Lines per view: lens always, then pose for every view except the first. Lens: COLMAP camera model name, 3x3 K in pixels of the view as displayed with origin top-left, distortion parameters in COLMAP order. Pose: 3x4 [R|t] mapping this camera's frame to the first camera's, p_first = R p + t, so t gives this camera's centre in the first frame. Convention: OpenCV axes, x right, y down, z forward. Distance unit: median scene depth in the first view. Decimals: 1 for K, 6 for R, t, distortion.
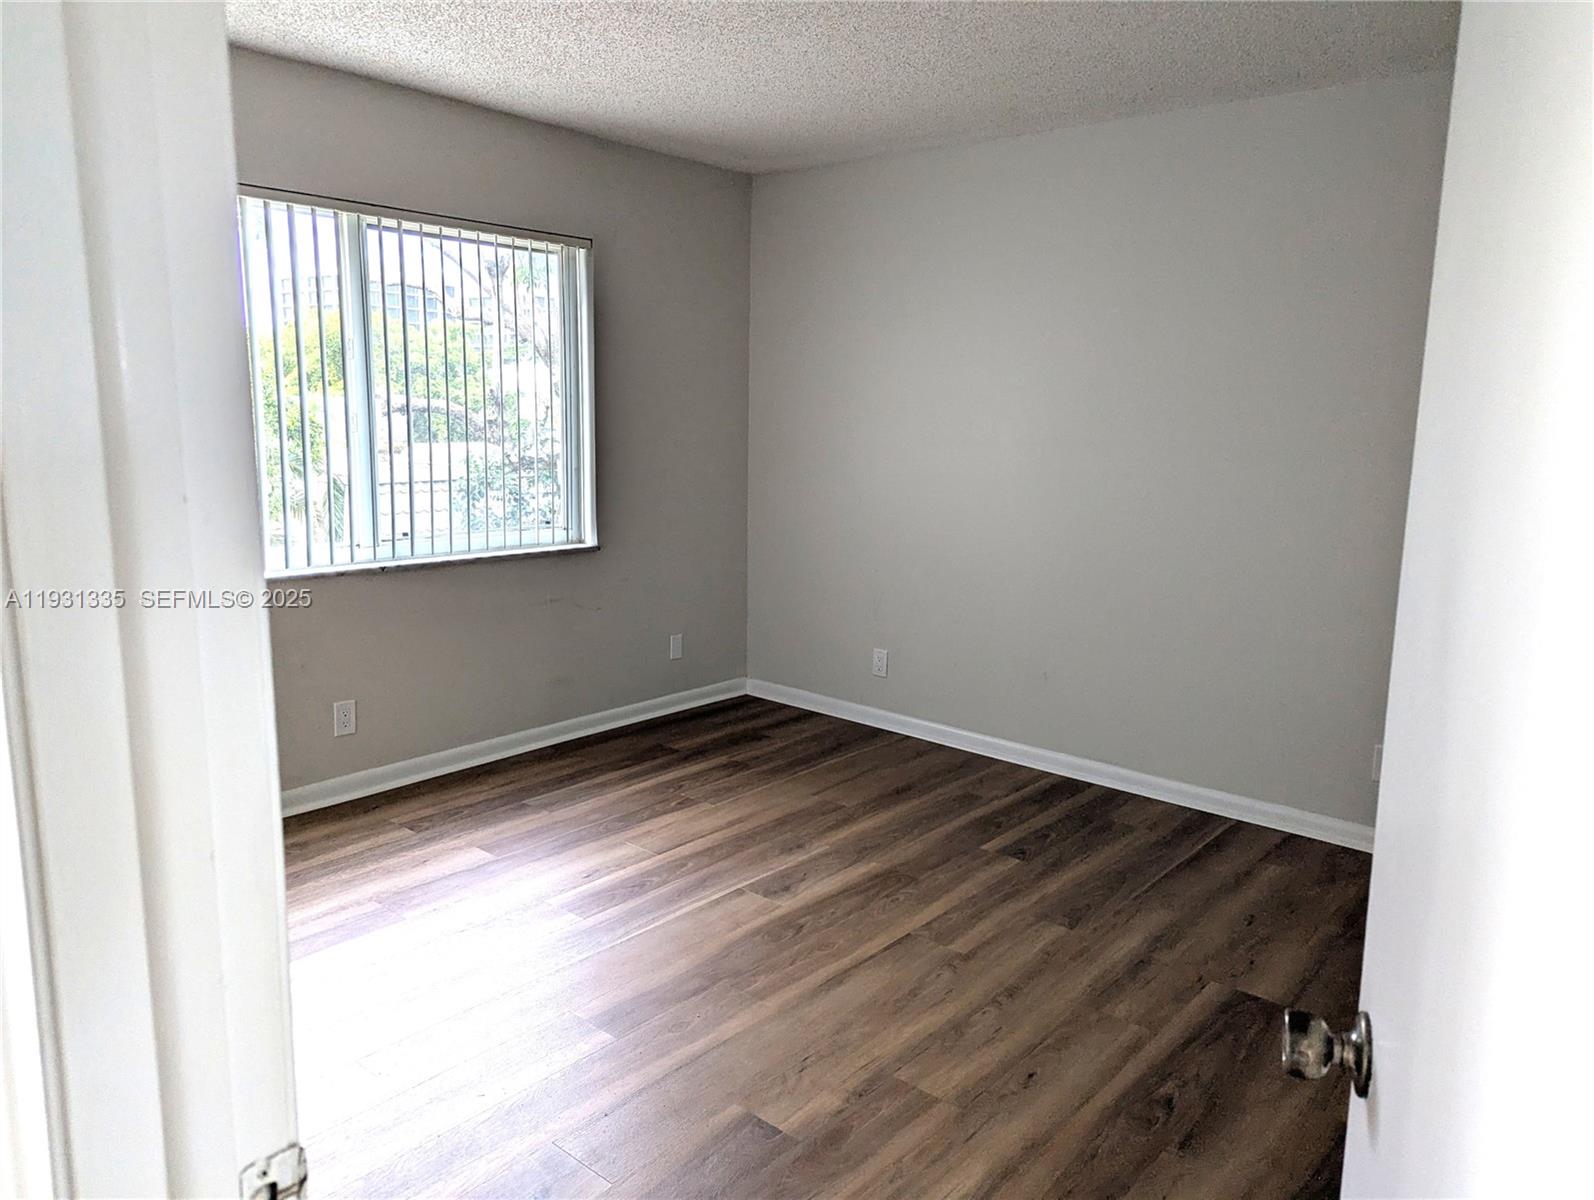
lens RADIAL K [[1120.4, 0, 796.1], [0, 1120.4, 599.4], [0, 0, 1]] dist [0.025454, -0.002339]
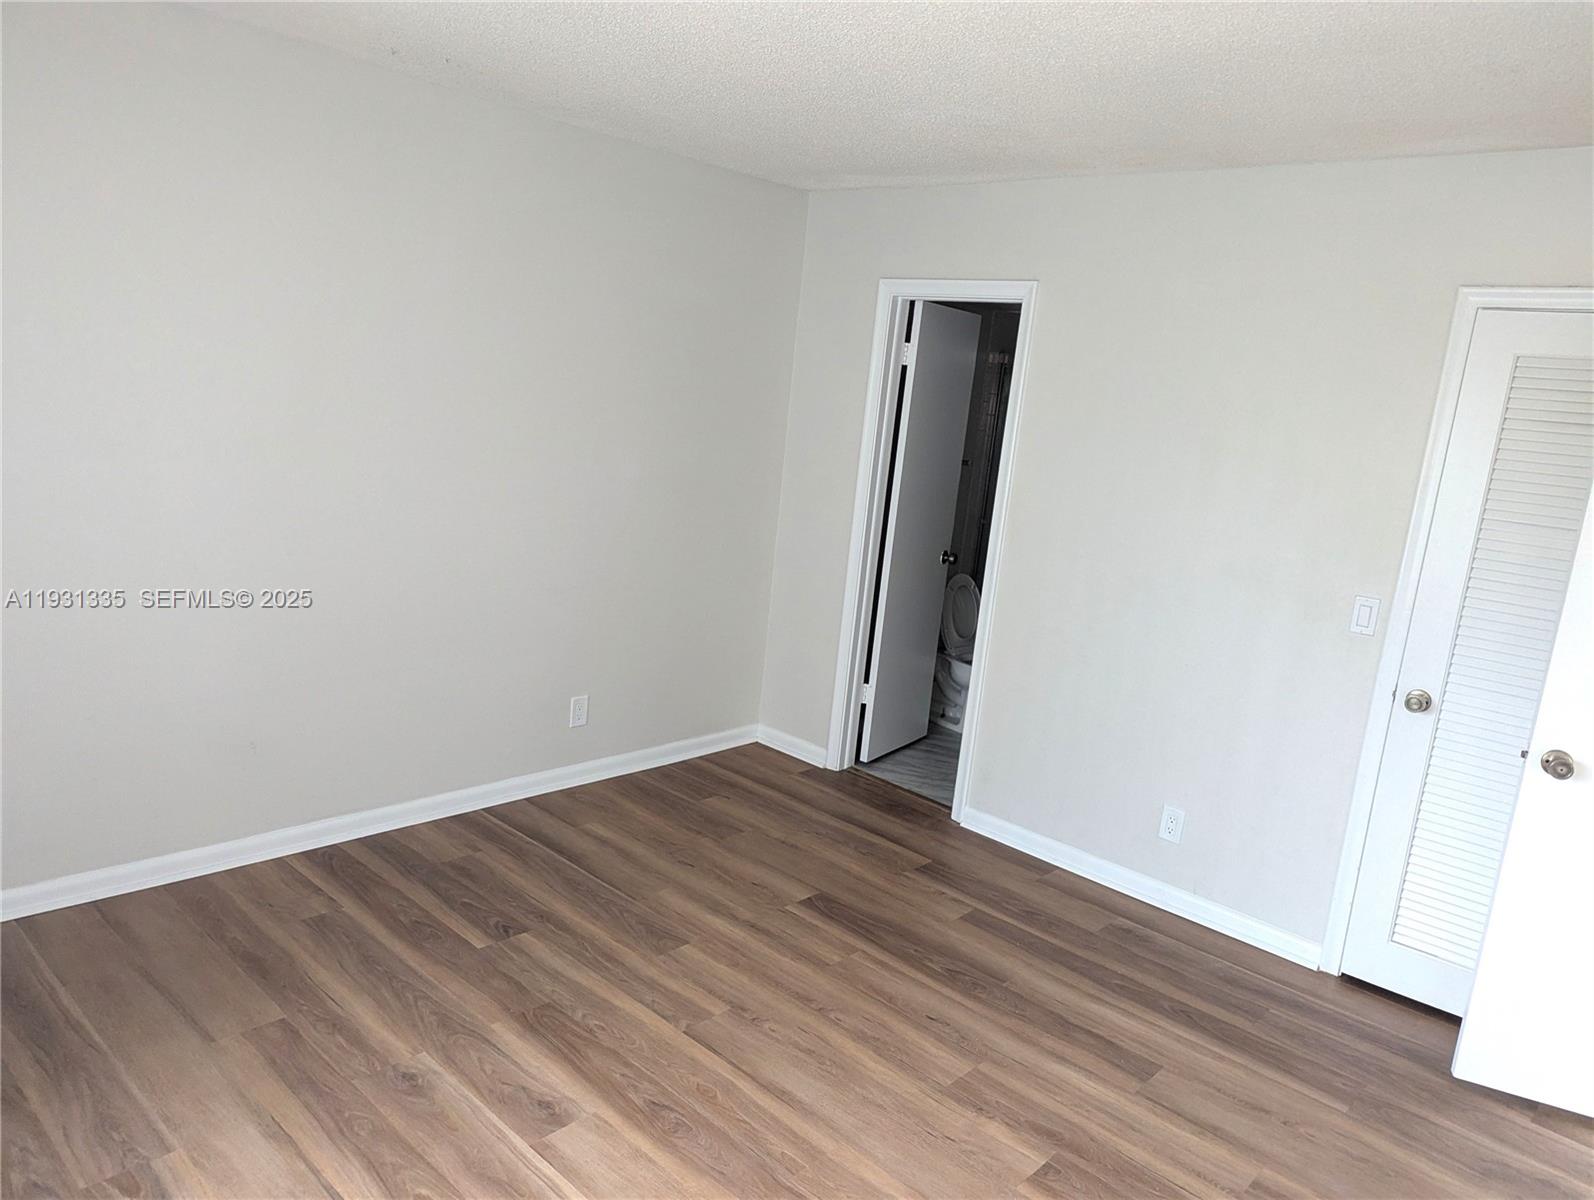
lens RADIAL K [[1120.4, 0, 796.1], [0, 1120.4, 599.4], [0, 0, 1]] dist [0.025454, -0.002339]
pose [[0.032600, -0.206921, 0.977814, -0.670094], [0.066610, 0.976609, 0.204445, -0.216732], [-0.997246, 0.058468, 0.045621, 0.771688]]
